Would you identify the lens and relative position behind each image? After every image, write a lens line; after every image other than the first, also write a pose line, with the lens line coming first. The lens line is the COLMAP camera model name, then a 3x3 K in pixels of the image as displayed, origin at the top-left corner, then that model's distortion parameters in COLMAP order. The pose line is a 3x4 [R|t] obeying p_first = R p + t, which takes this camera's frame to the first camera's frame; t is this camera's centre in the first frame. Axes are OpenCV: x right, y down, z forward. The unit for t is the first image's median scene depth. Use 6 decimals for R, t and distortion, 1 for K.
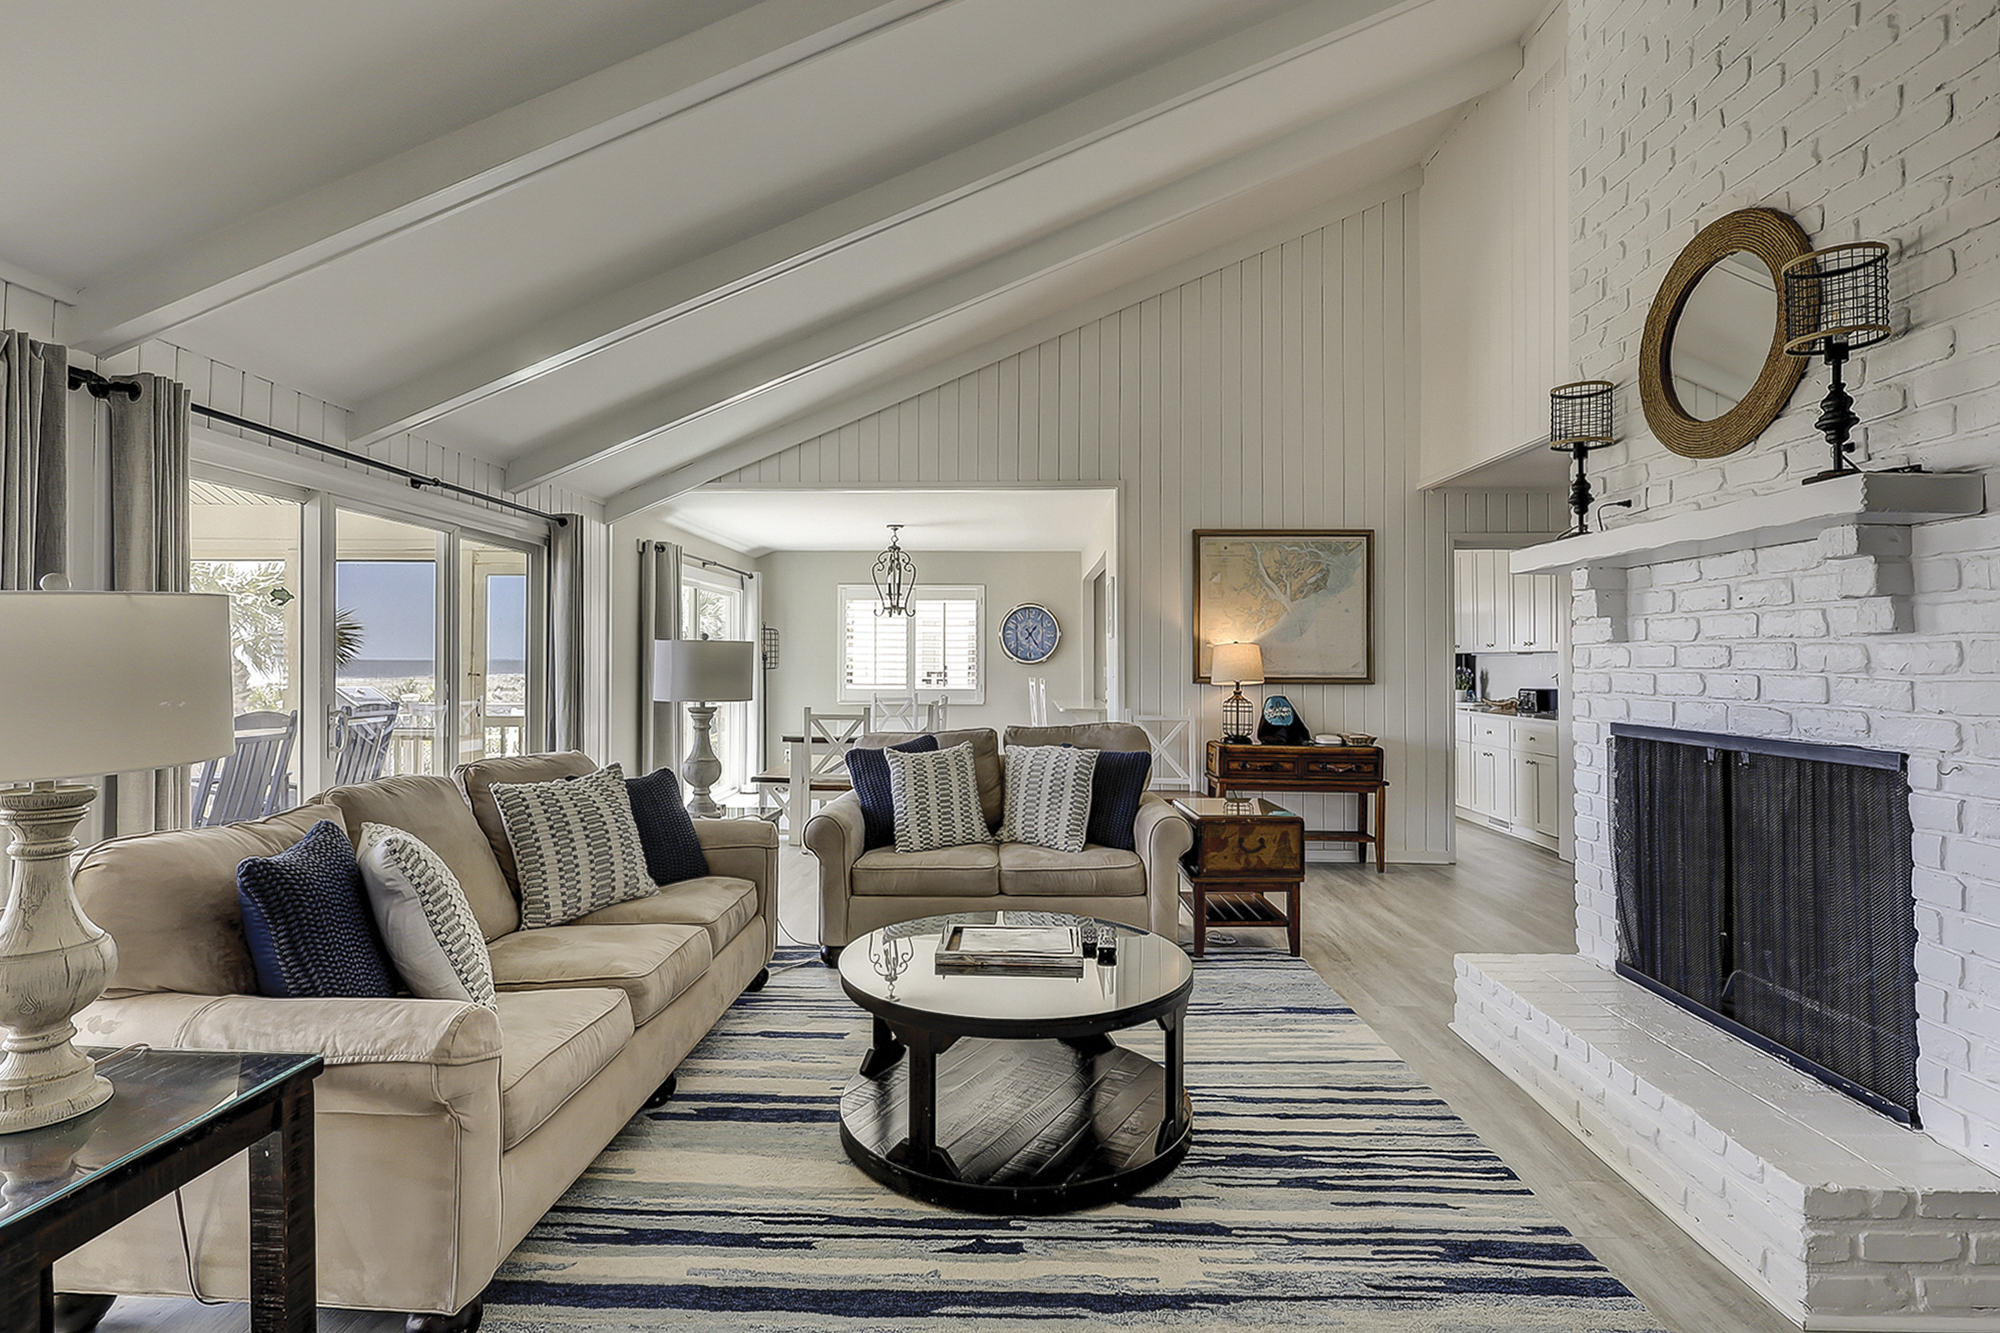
lens RADIAL K [[939.7, 0, 993.4], [0, 939.7, 656.2], [0, 0, 1]] dist [-0.002322, 0.000358]
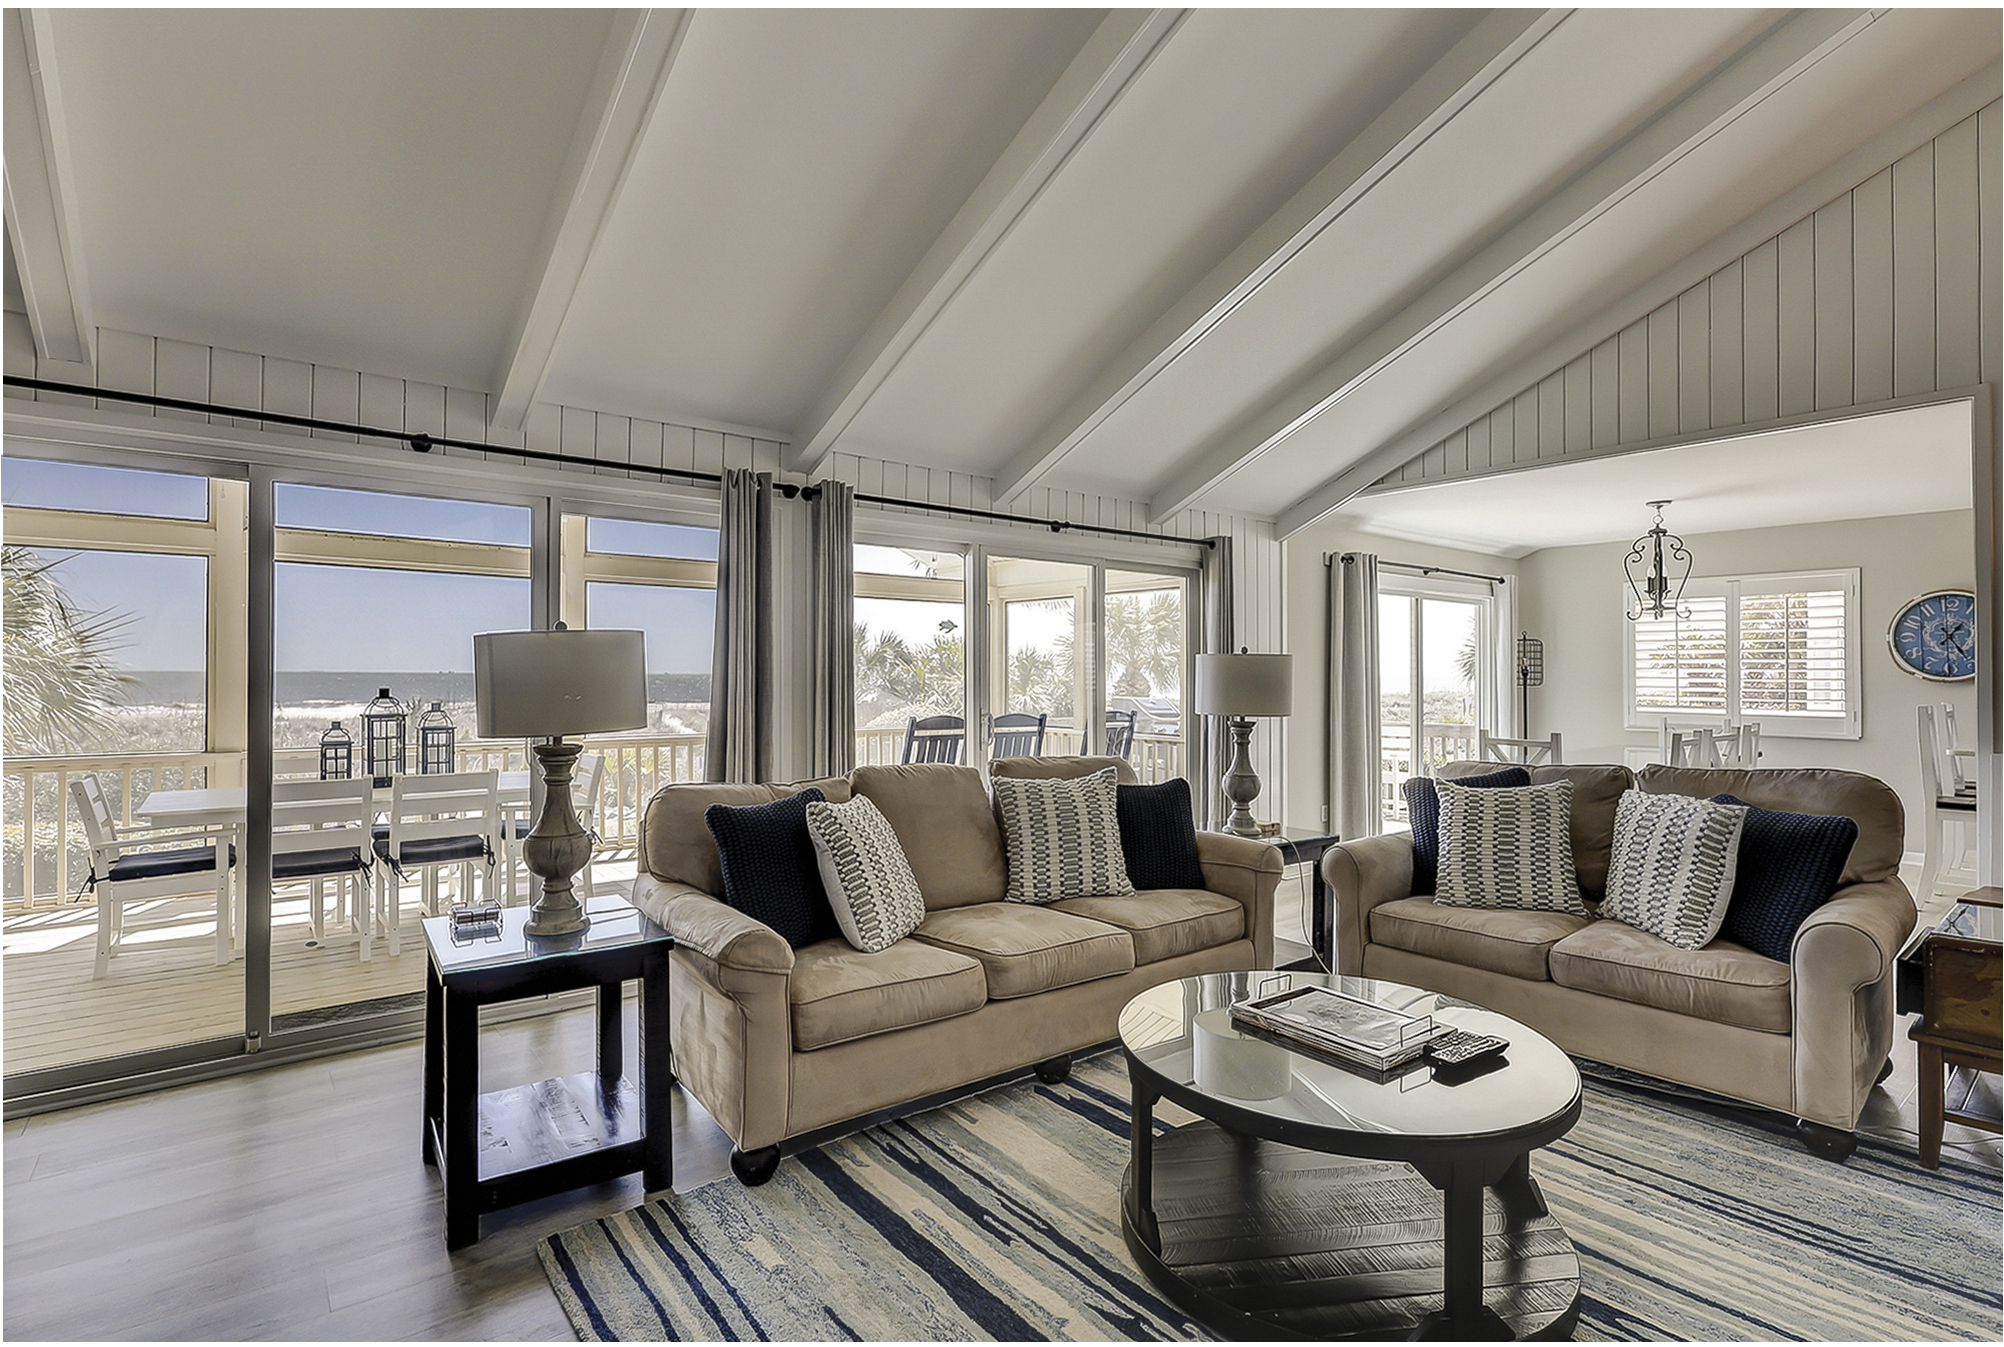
lens RADIAL K [[958.6, 0, 1002.0], [0, 958.6, 673.5], [0, 0, 1]] dist [-0.014339, 0.001746]
pose [[0.650431, -0.001198, -0.759565, 0.314180], [0.001687, 0.999999, -0.000133, 0.004023], [0.759564, -0.001195, 0.650432, 0.167855]]
